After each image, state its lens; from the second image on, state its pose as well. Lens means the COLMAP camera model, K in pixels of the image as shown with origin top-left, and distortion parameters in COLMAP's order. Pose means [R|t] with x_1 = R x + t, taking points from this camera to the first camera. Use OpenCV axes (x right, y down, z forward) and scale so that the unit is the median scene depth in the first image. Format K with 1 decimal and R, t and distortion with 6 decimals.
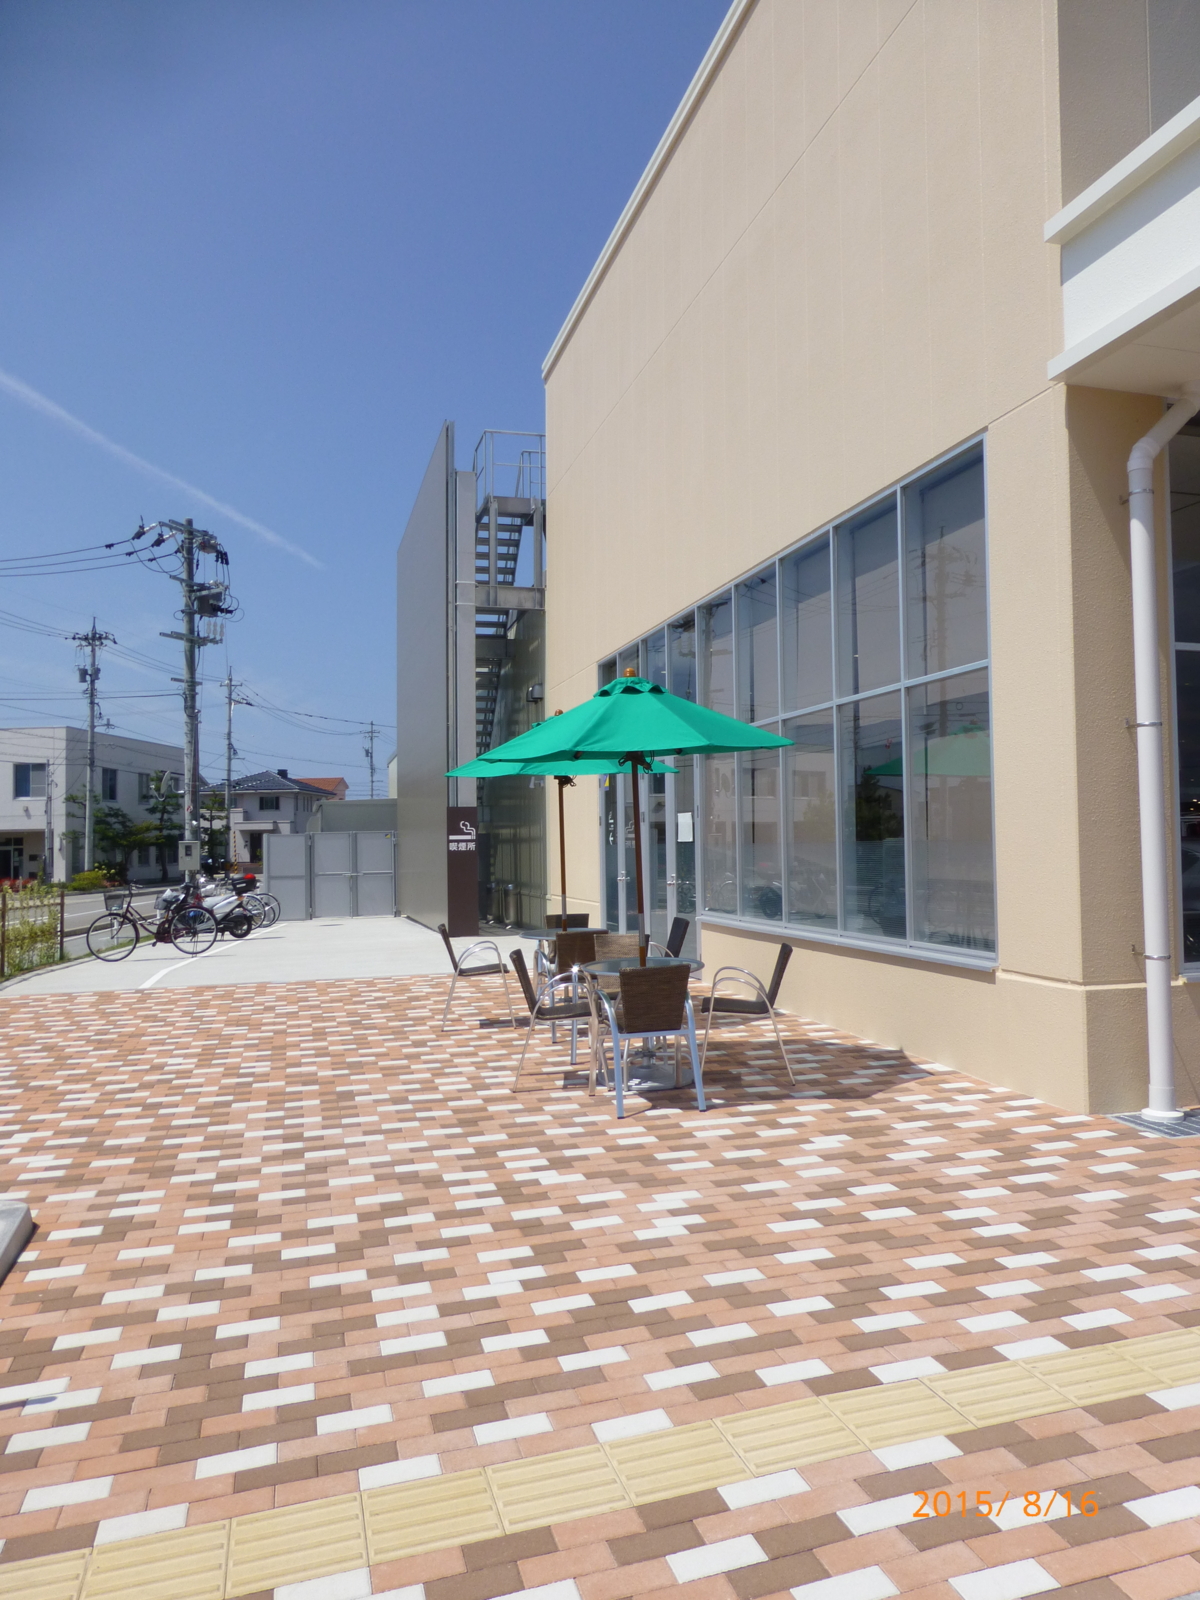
lens RADIAL K [[1137.0, 0, 600.0], [0, 1137.0, 800.0], [0, 0, 1]] dist [-0.000536, -0.000219]
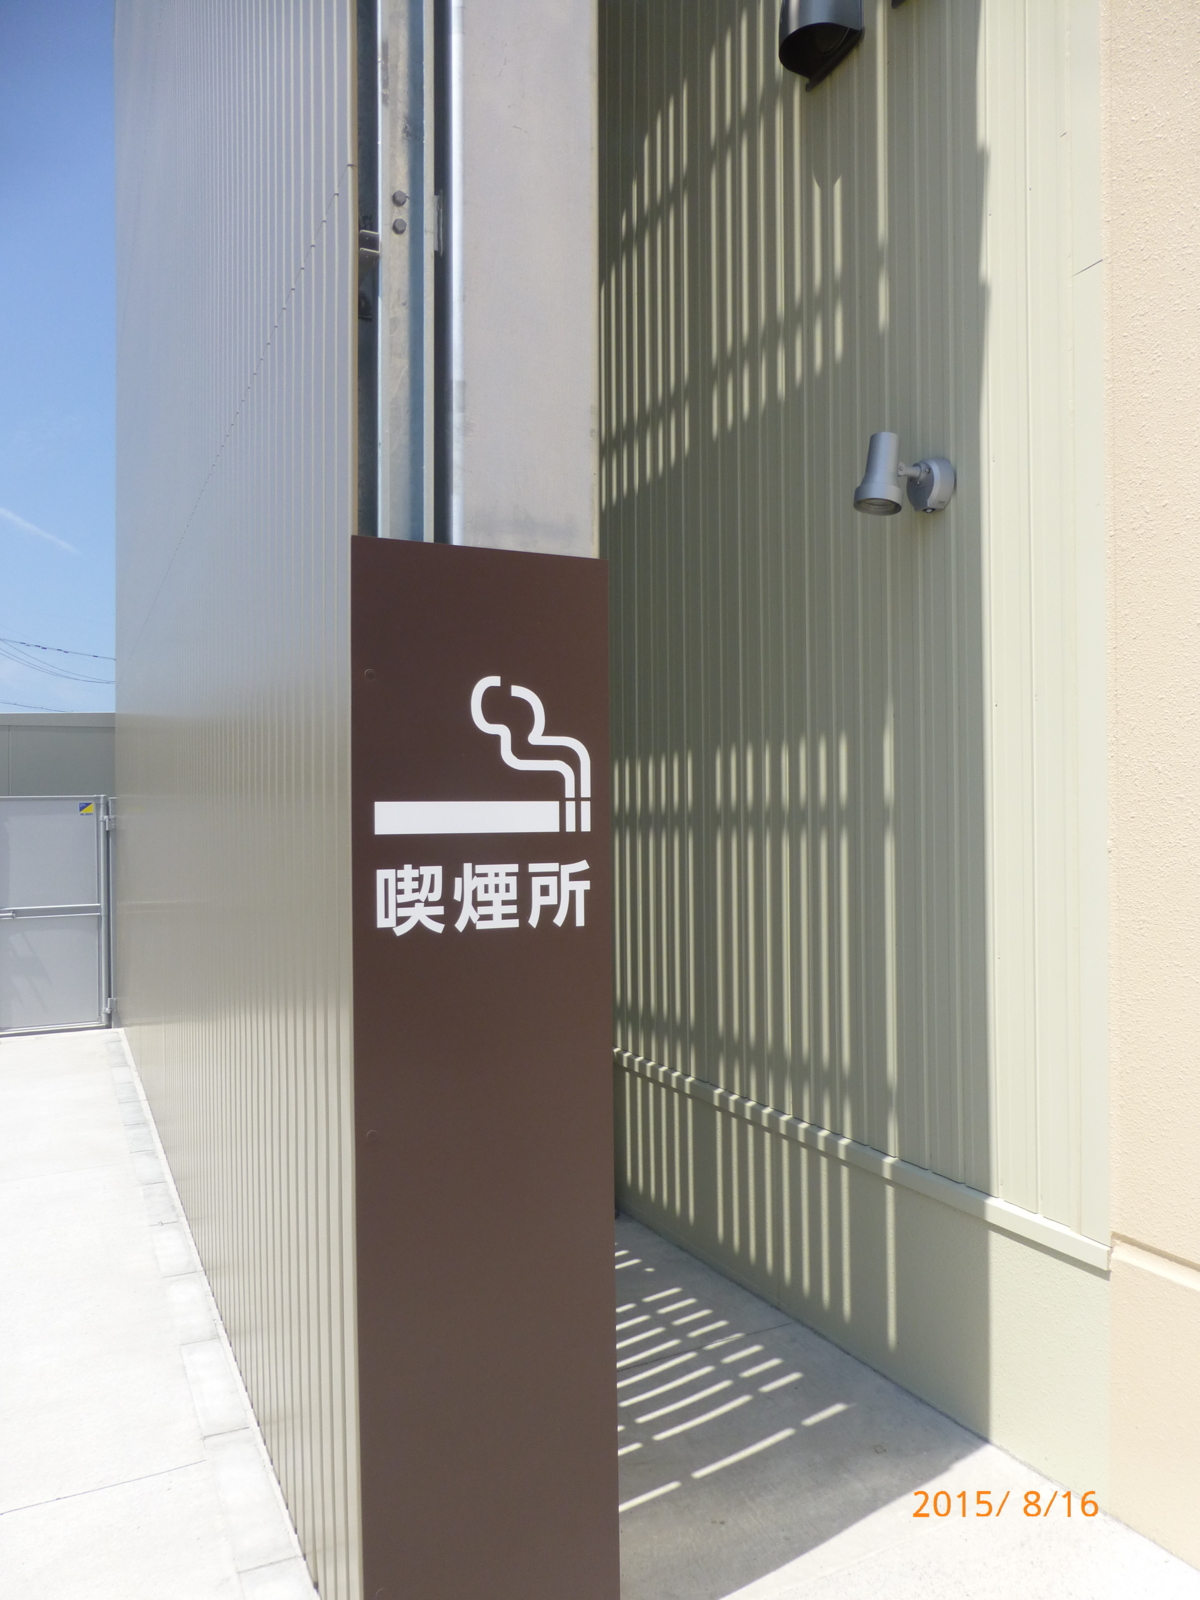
lens RADIAL K [[1137.0, 0, 600.0], [0, 1137.0, 800.0], [0, 0, 1]] dist [-0.000536, -0.000219]
pose [[0.982885, 0.001207, 0.184214, -0.131100], [-0.005503, 0.999725, 0.022815, 0.028213], [-0.184136, -0.023438, 0.982621, 0.882847]]
